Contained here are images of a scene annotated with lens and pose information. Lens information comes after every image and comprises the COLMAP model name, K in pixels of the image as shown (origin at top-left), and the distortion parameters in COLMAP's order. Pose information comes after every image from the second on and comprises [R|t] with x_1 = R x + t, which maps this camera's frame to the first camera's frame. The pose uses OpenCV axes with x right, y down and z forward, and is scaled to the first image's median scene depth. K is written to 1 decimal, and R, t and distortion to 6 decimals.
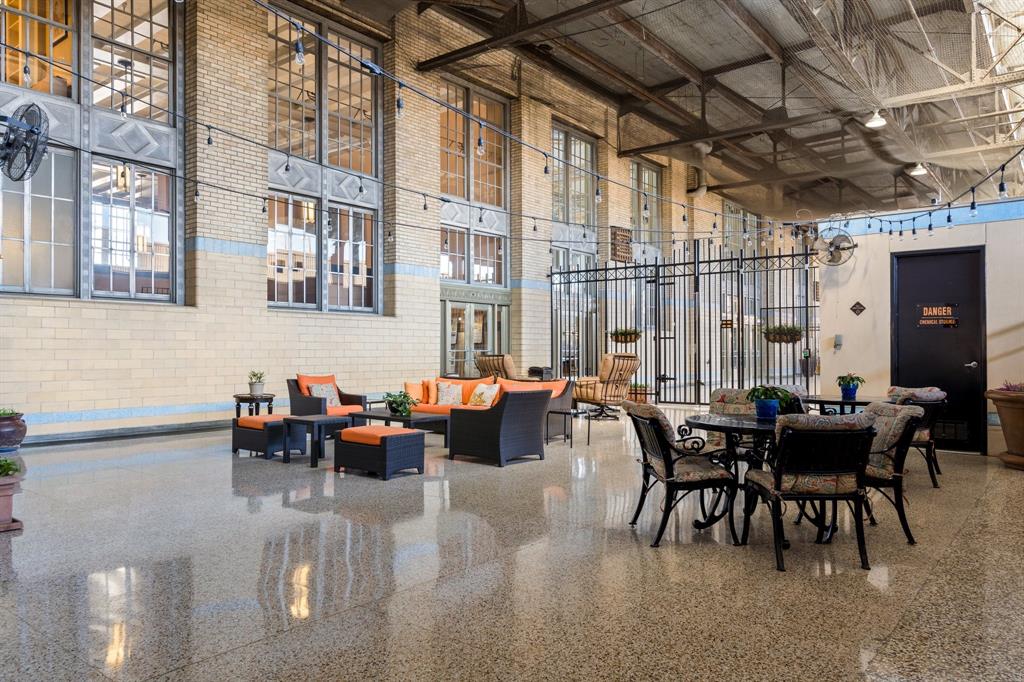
lens RADIAL K [[710.8, 0, 512.4], [0, 710.8, 342.7], [0, 0, 1]] dist [-0.003821, -0.004095]
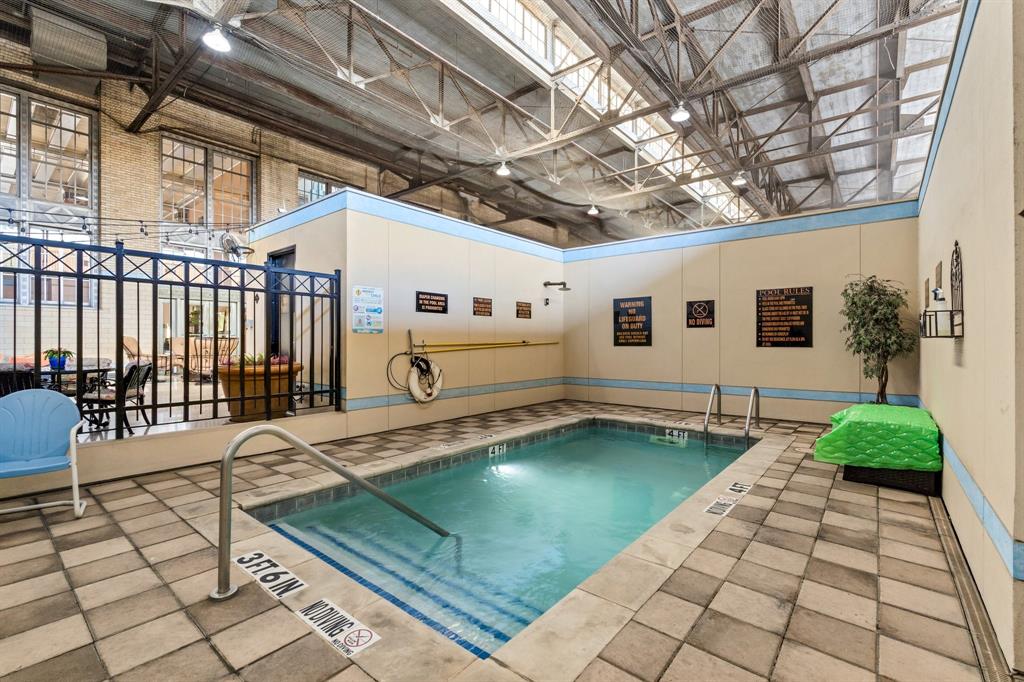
lens RADIAL K [[447.6, 0, 512.6], [0, 447.6, 341.4], [0, 0, 1]] dist [-0.010870, 0.000597]
pose [[0.999833, 0.004496, -0.017735, 0.517904], [-0.004239, 0.999886, 0.014524, 0.008204], [0.017798, -0.014446, 0.999737, 0.116483]]
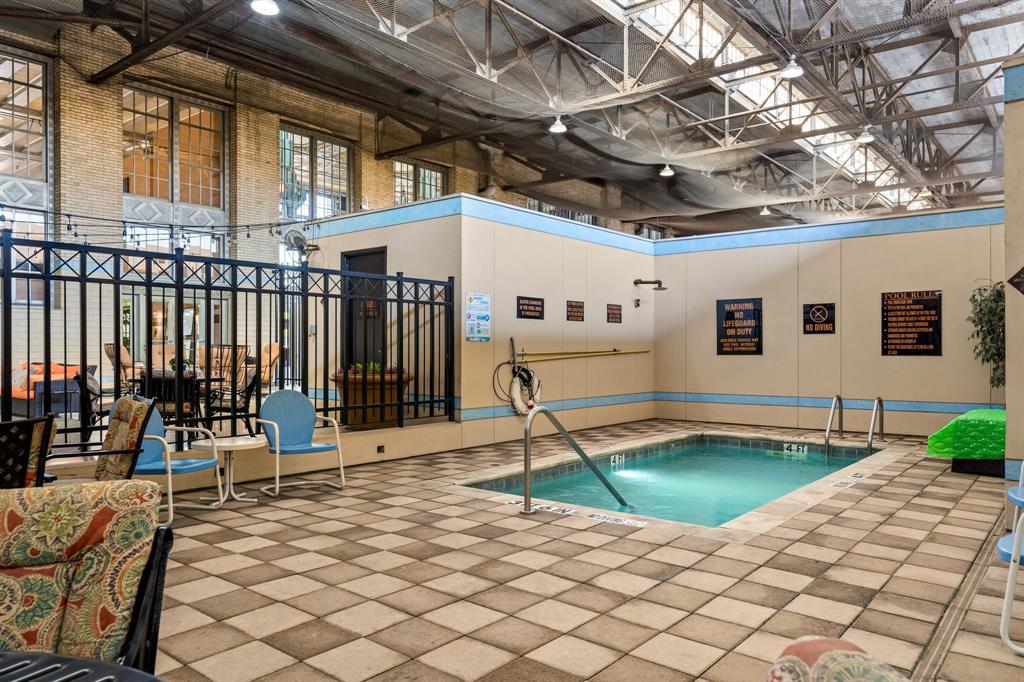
lens RADIAL K [[710.8, 0, 509.2], [0, 710.8, 348.3], [0, 0, 1]] dist [-0.003821, -0.004095]
pose [[0.999848, 0.004072, -0.016977, 0.433674], [-0.003840, 0.999899, 0.013702, 0.005252], [0.017031, -0.013635, 0.999762, -0.067919]]
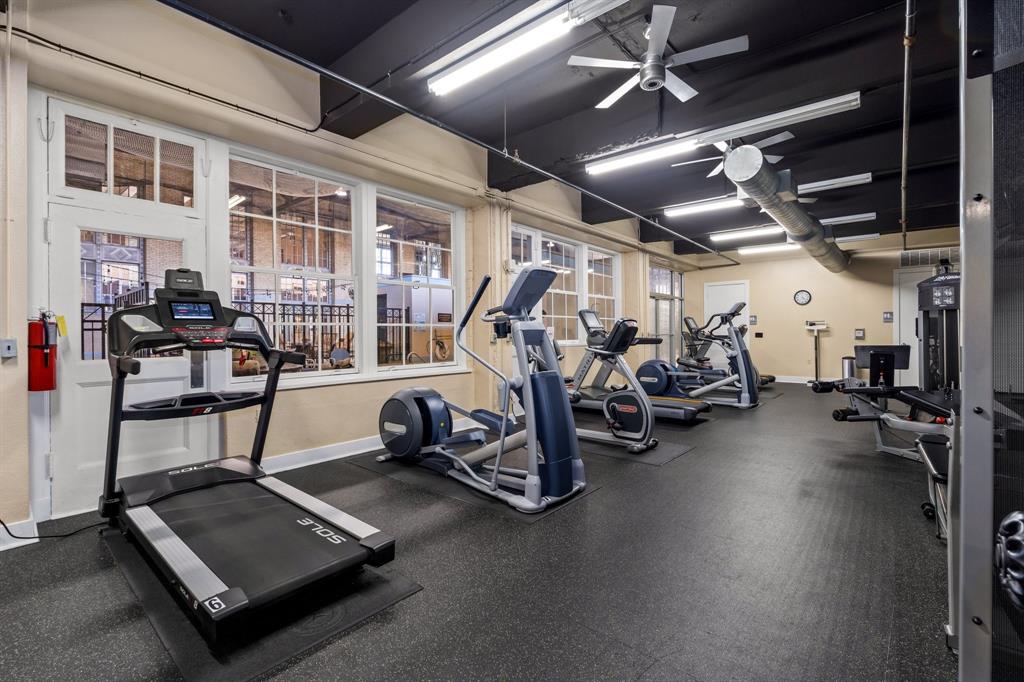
lens RADIAL K [[447.6, 0, 516.7], [0, 447.6, 333.7], [0, 0, 1]] dist [-0.010870, 0.000597]
pose [[0.999748, -0.003836, -0.022110, 0.606939], [0.004163, 0.999882, 0.014755, 0.000109], [0.022051, -0.014843, 0.999647, -0.398463]]
